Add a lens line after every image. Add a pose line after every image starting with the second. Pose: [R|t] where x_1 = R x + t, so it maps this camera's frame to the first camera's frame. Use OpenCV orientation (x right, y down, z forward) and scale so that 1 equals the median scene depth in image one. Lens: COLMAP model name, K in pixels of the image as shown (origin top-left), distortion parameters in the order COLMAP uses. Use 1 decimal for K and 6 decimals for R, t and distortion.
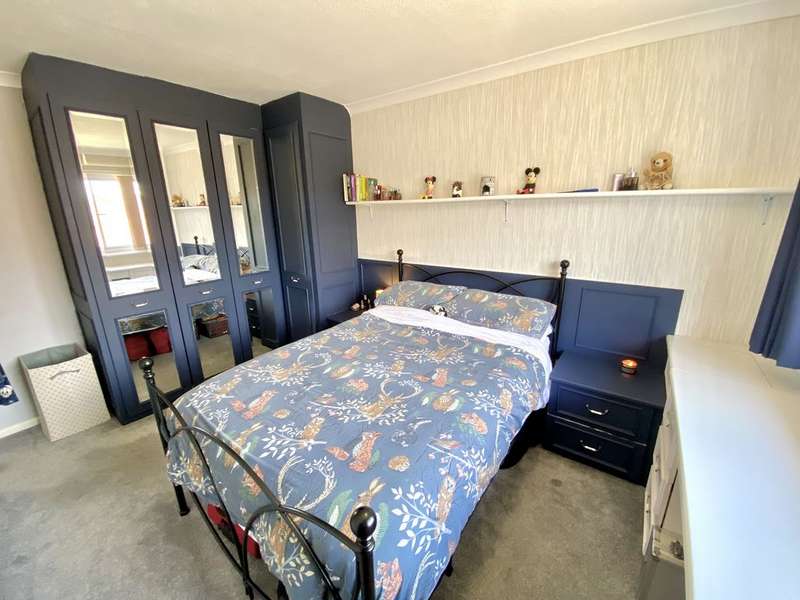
lens RADIAL K [[324.1, 0, 398.7], [0, 324.1, 301.5], [0, 0, 1]] dist [0.031463, -0.027860]
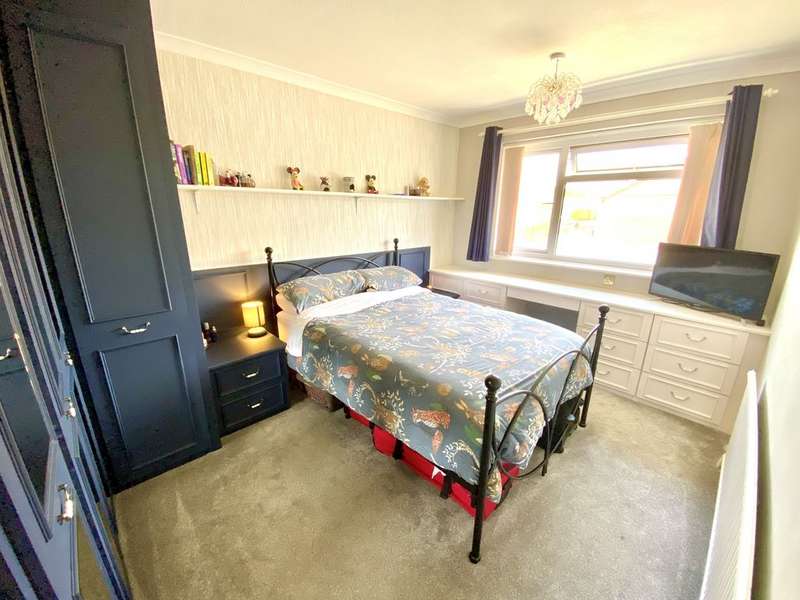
lens RADIAL K [[324.1, 0, 398.7], [0, 324.1, 301.5], [0, 0, 1]] dist [0.031463, -0.027860]
pose [[0.177585, -0.250862, 0.951594, -1.054250], [0.257468, 0.945127, 0.201109, -0.148346], [-0.949828, 0.209291, 0.232429, 0.684704]]
